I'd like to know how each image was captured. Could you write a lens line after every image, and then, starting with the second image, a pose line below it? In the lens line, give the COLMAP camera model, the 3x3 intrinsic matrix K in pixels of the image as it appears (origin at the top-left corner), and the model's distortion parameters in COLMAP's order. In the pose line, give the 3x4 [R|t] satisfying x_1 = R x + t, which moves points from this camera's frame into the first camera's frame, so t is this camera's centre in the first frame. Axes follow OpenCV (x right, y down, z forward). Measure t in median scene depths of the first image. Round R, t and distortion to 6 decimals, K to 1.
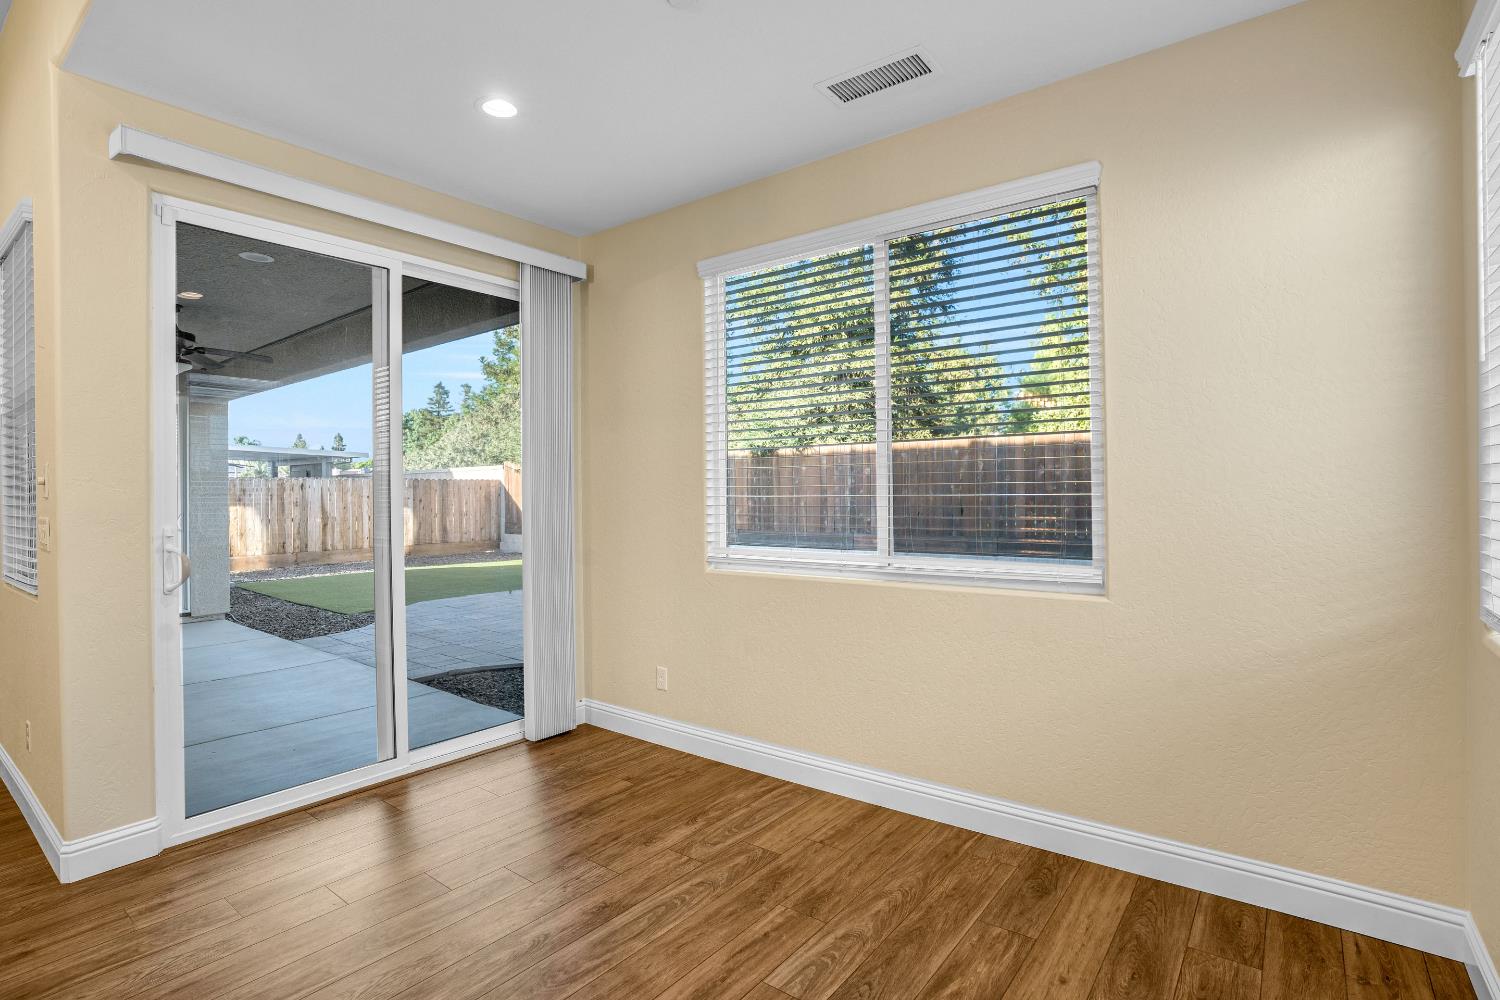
lens RADIAL K [[714.3, 0, 747.0], [0, 714.3, 495.0], [0, 0, 1]] dist [-0.075512, 0.029009]
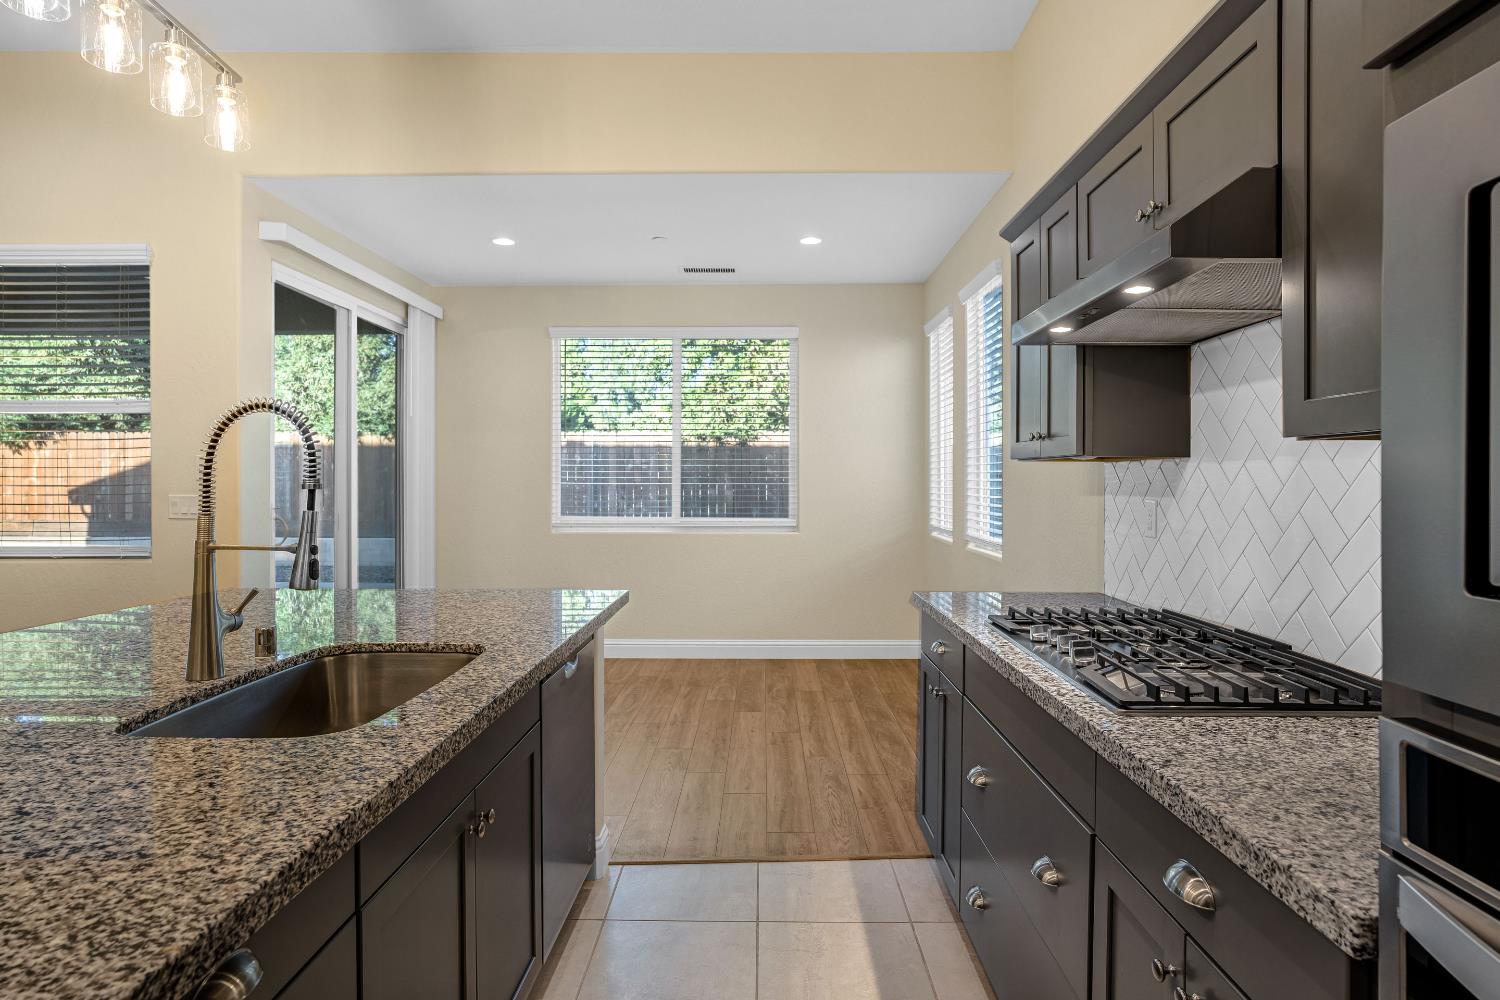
lens RADIAL K [[842.8, 0, 751.3], [0, 842.8, 484.0], [0, 0, 1]] dist [-0.050703, 0.030302]
pose [[0.801175, 0.006328, 0.598397, -0.992033], [-0.009494, 0.999953, 0.002137, -0.004352], [-0.598355, -0.007393, 0.801197, -0.843659]]
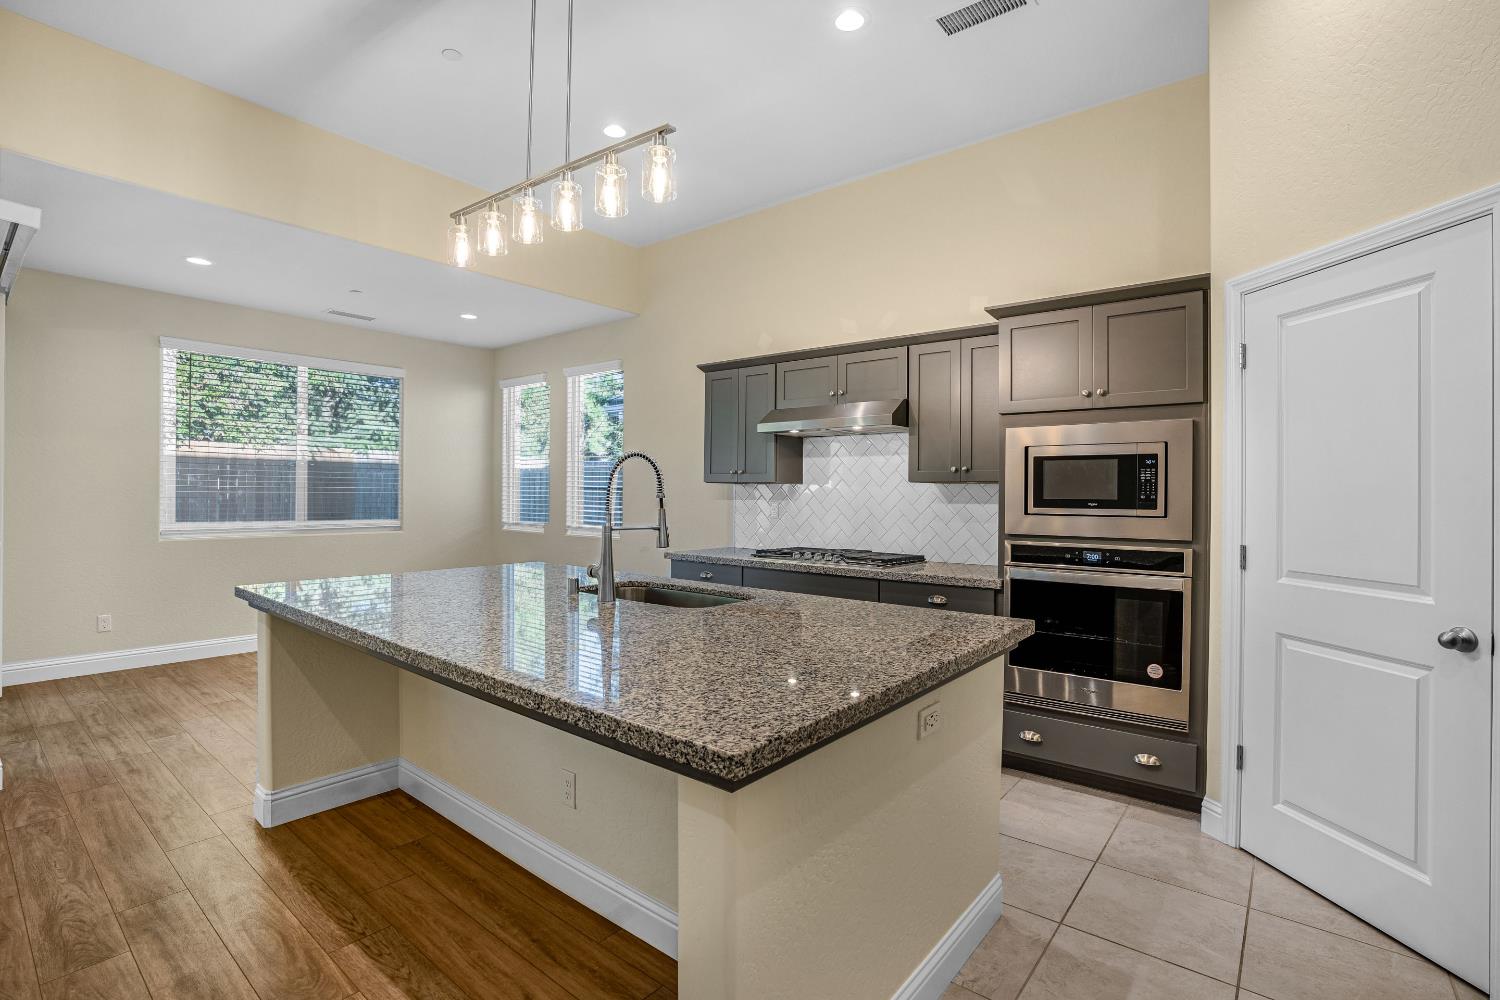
lens RADIAL K [[701.0, 0, 751.1], [0, 701.0, 494.5], [0, 0, 1]] dist [-0.074169, 0.027221]
pose [[0.024842, 0.003928, 0.999684, -1.838771], [-0.011353, 0.999929, -0.003647, -0.000047], [-0.999627, -0.011259, 0.024884, -0.361217]]
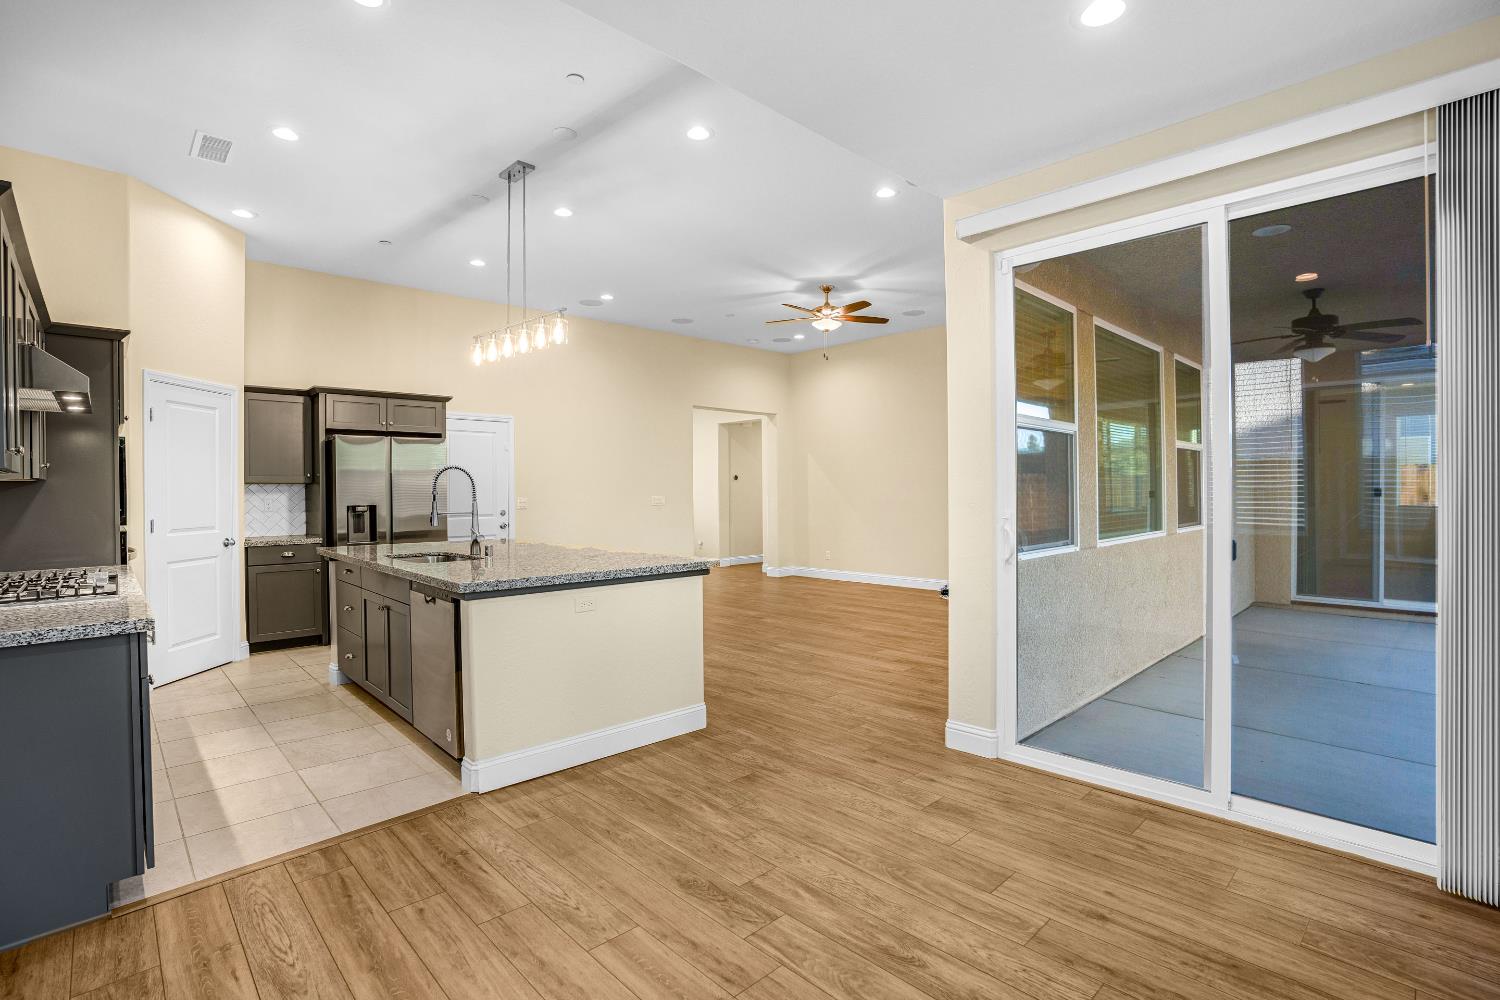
lens RADIAL K [[701.0, 0, 751.1], [0, 701.0, 494.5], [0, 0, 1]] dist [-0.074169, 0.027221]
pose [[-0.146313, 0.014113, -0.989138, 0.460358], [0.012545, 0.999844, 0.012410, -0.006040], [0.989159, -0.010593, -0.146468, 0.664604]]
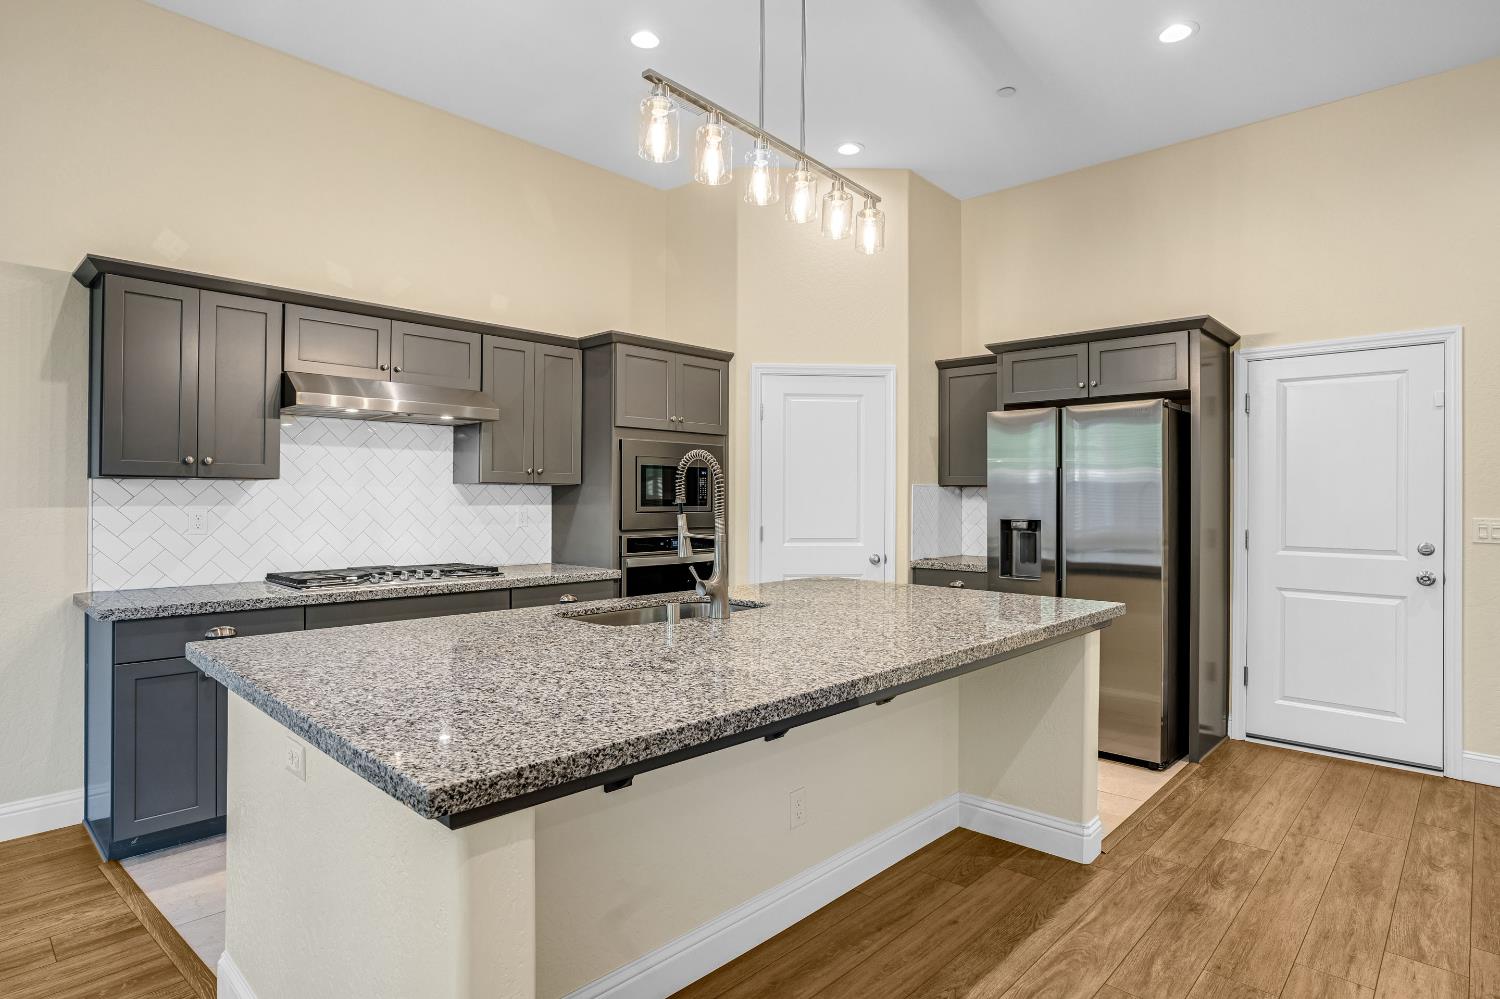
lens RADIAL K [[797.7, 0, 756.3], [0, 797.7, 492.3], [0, 0, 1]] dist [-0.055998, 0.030245]
pose [[-0.995689, 0.002220, 0.092728, -1.072185], [0.001250, 0.999944, -0.010511, 0.000459], [-0.092746, -0.010350, -0.995636, 0.757140]]
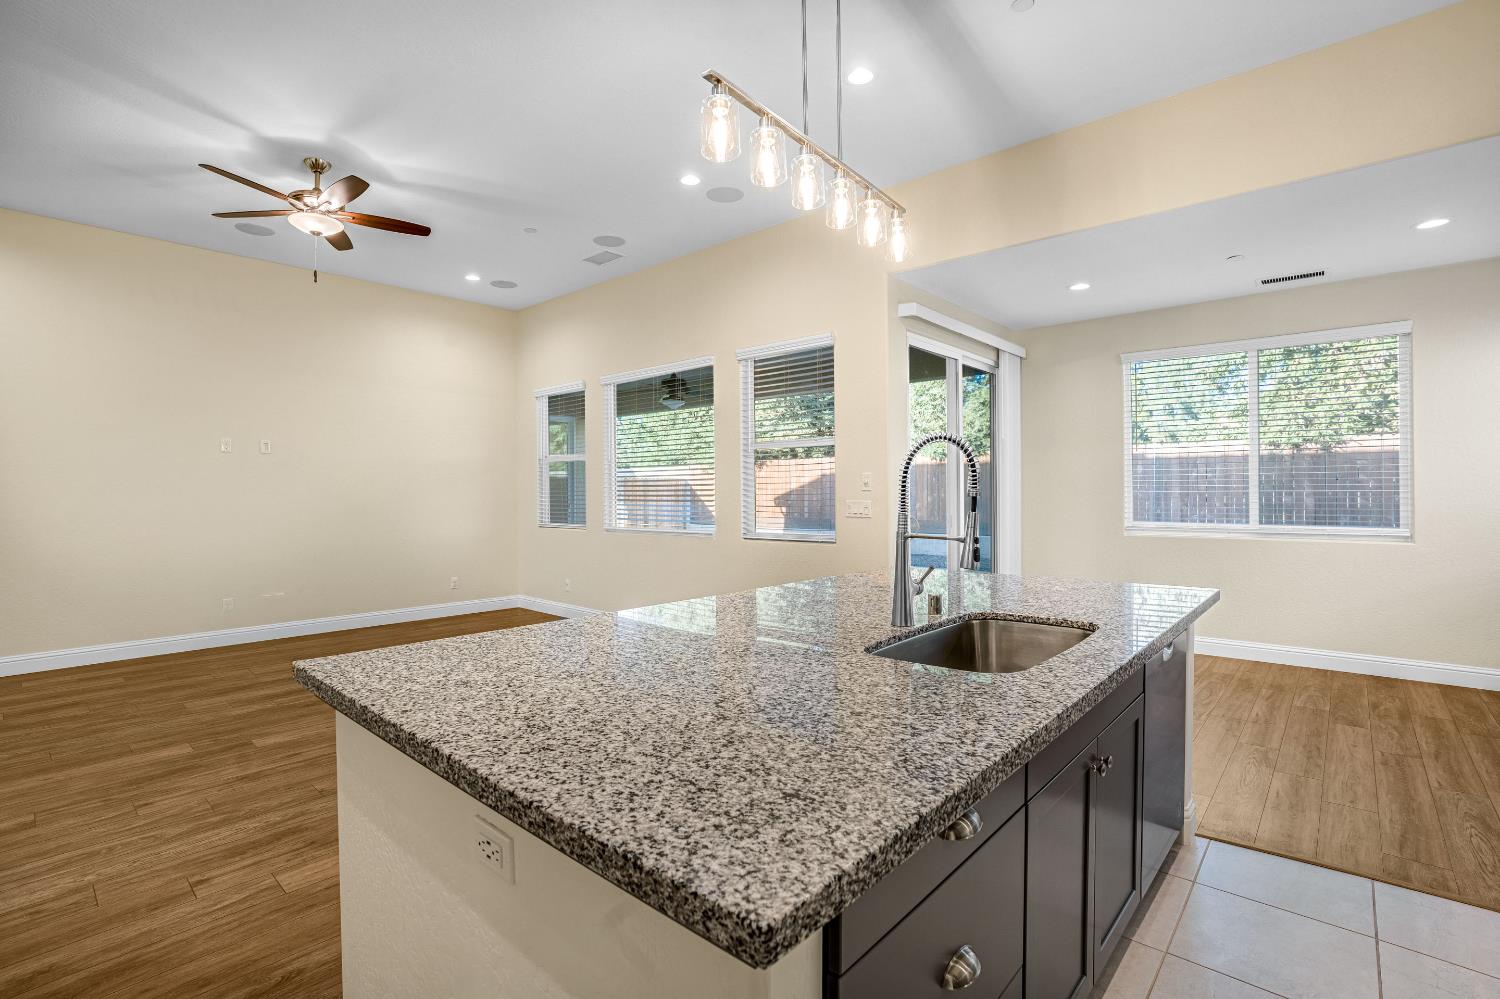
lens RADIAL K [[696.8, 0, 753.9], [0, 696.8, 493.6], [0, 0, 1]] dist [-0.068628, 0.025809]
pose [[0.997571, 0.002088, -0.069625, -1.050464], [-0.001560, 0.999970, 0.007646, -0.004101], [0.069639, -0.007519, 0.997544, -0.871218]]
